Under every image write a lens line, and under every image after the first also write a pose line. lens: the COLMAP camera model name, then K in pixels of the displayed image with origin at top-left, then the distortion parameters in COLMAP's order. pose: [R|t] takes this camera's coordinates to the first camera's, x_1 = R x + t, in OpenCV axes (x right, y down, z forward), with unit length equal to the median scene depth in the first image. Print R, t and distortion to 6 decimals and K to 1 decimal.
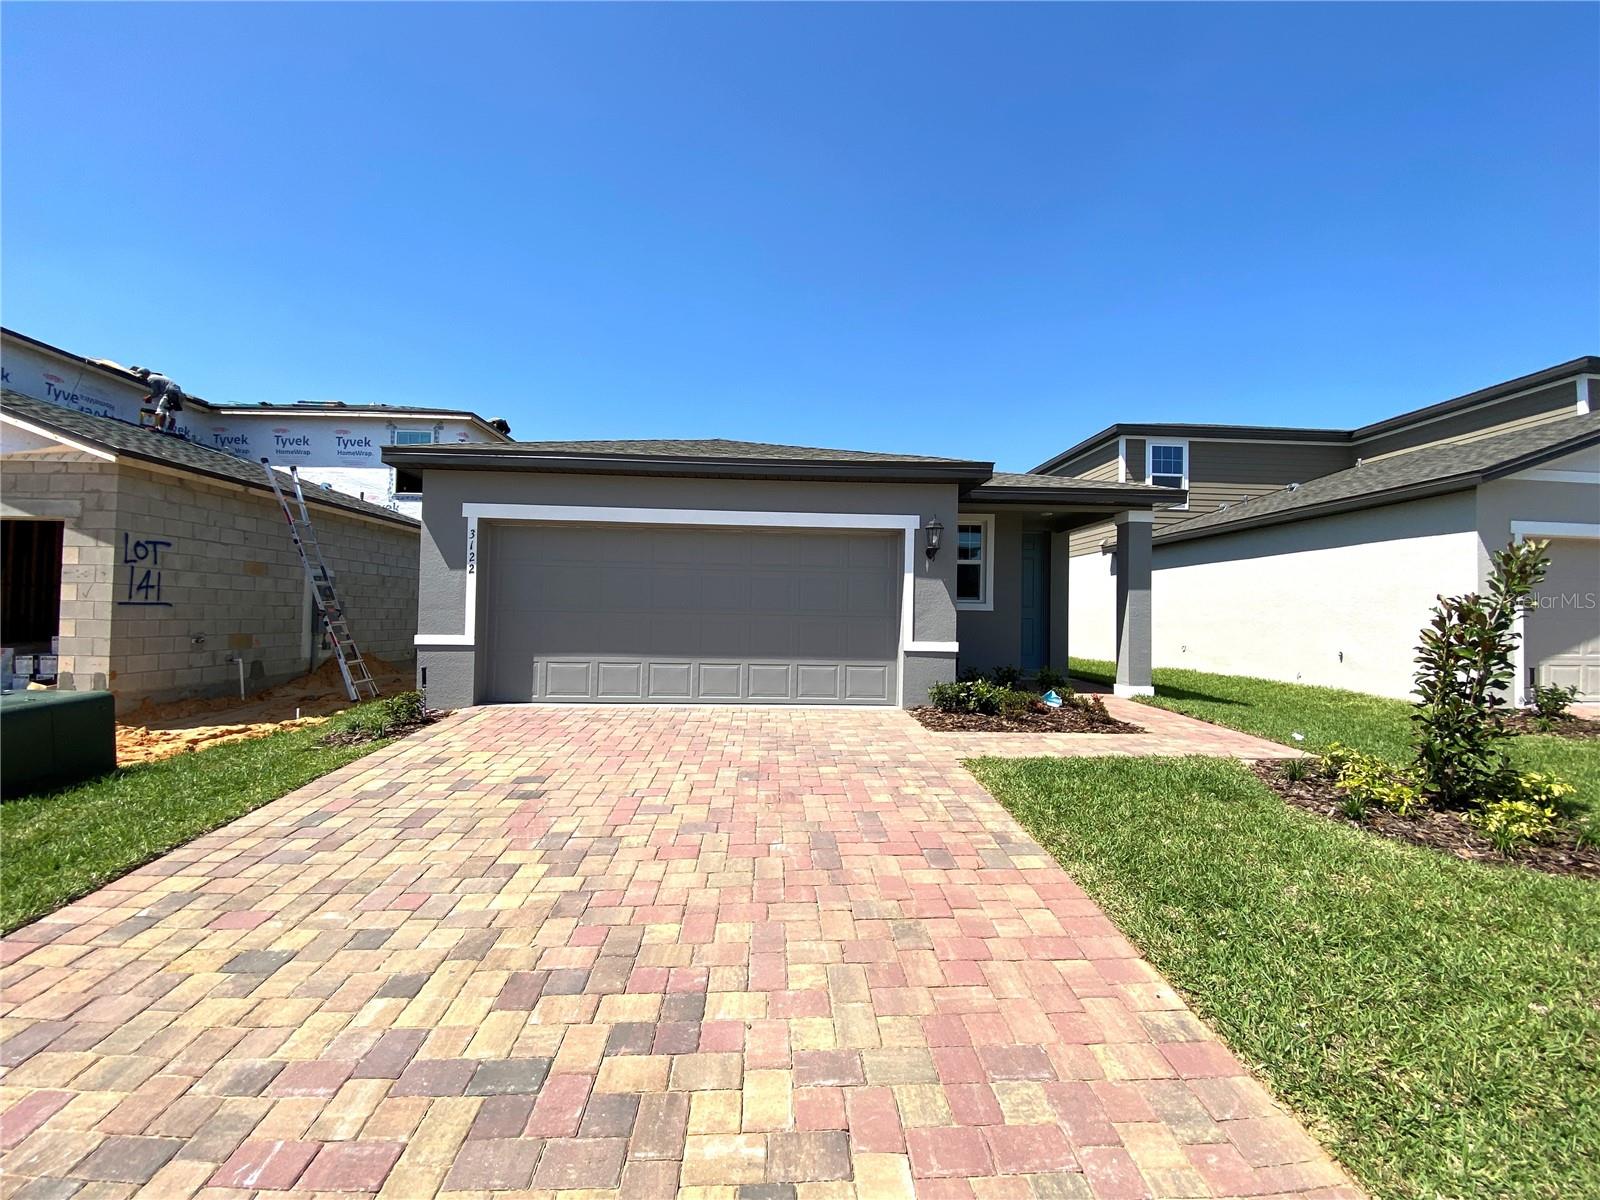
lens RADIAL K [[655.5, 0, 800.0], [0, 655.5, 600.0], [0, 0, 1]] dist [0.028190, -0.027681]
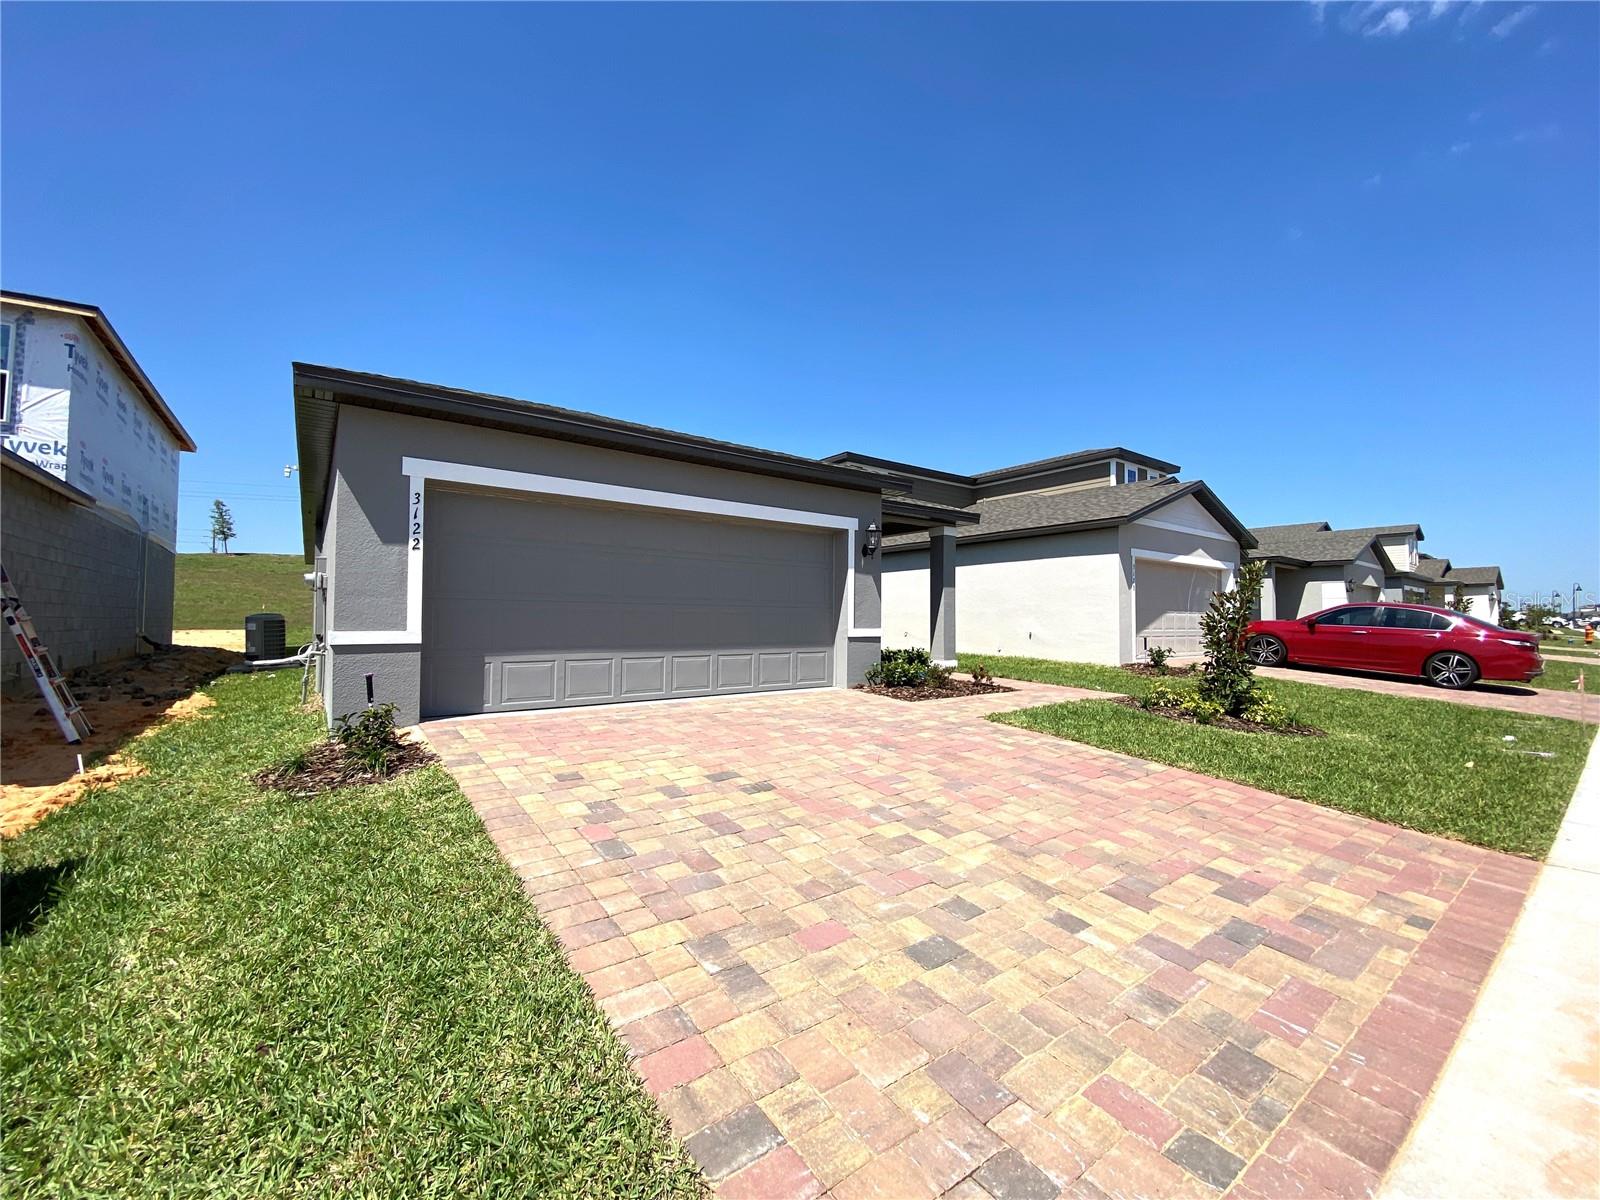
lens RADIAL K [[655.5, 0, 800.0], [0, 655.5, 600.0], [0, 0, 1]] dist [0.028190, -0.027681]
pose [[0.825943, 0.005564, 0.563726, -0.560797], [-0.006006, 0.999981, -0.001070, 0.015711], [-0.563722, -0.002502, 0.825961, 0.116328]]
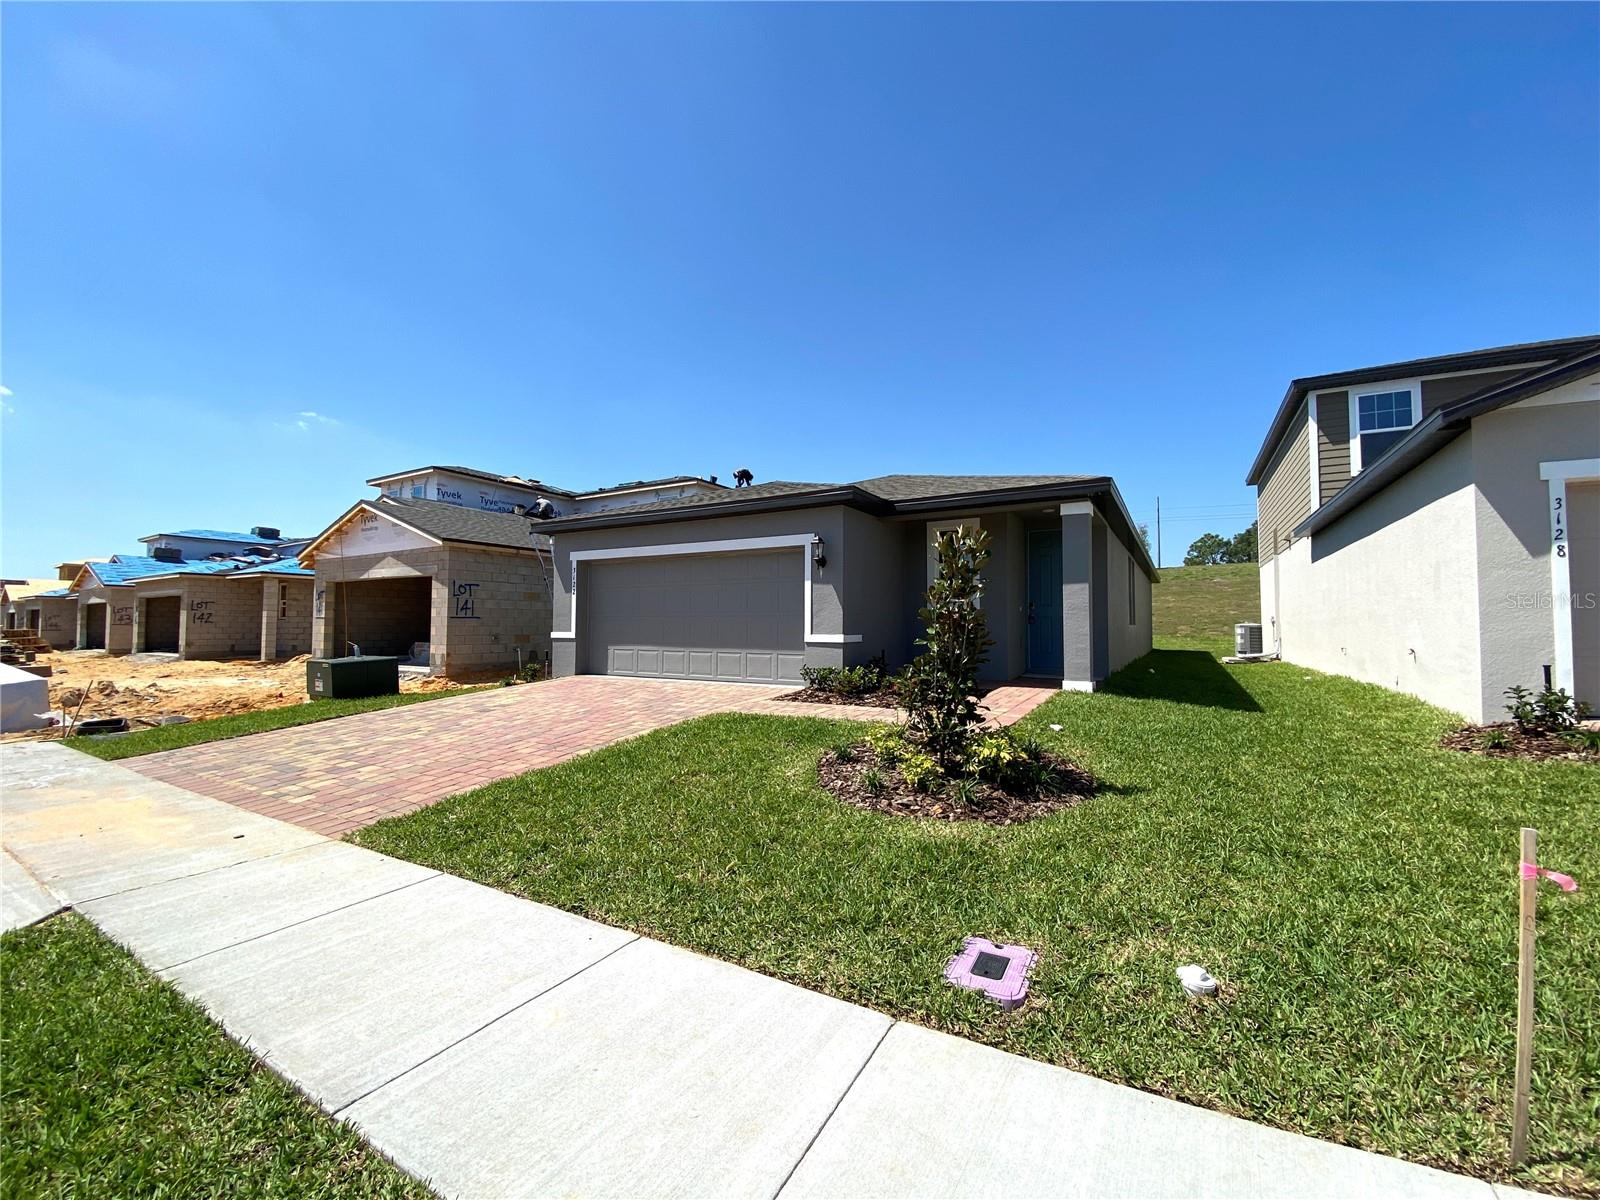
lens RADIAL K [[655.5, 0, 800.0], [0, 655.5, 600.0], [0, 0, 1]] dist [0.028190, -0.027681]
pose [[0.836442, -0.036192, -0.546859, 0.861460], [0.024764, 0.999294, -0.028256, 0.033546], [0.547496, 0.010092, 0.836748, -0.058287]]
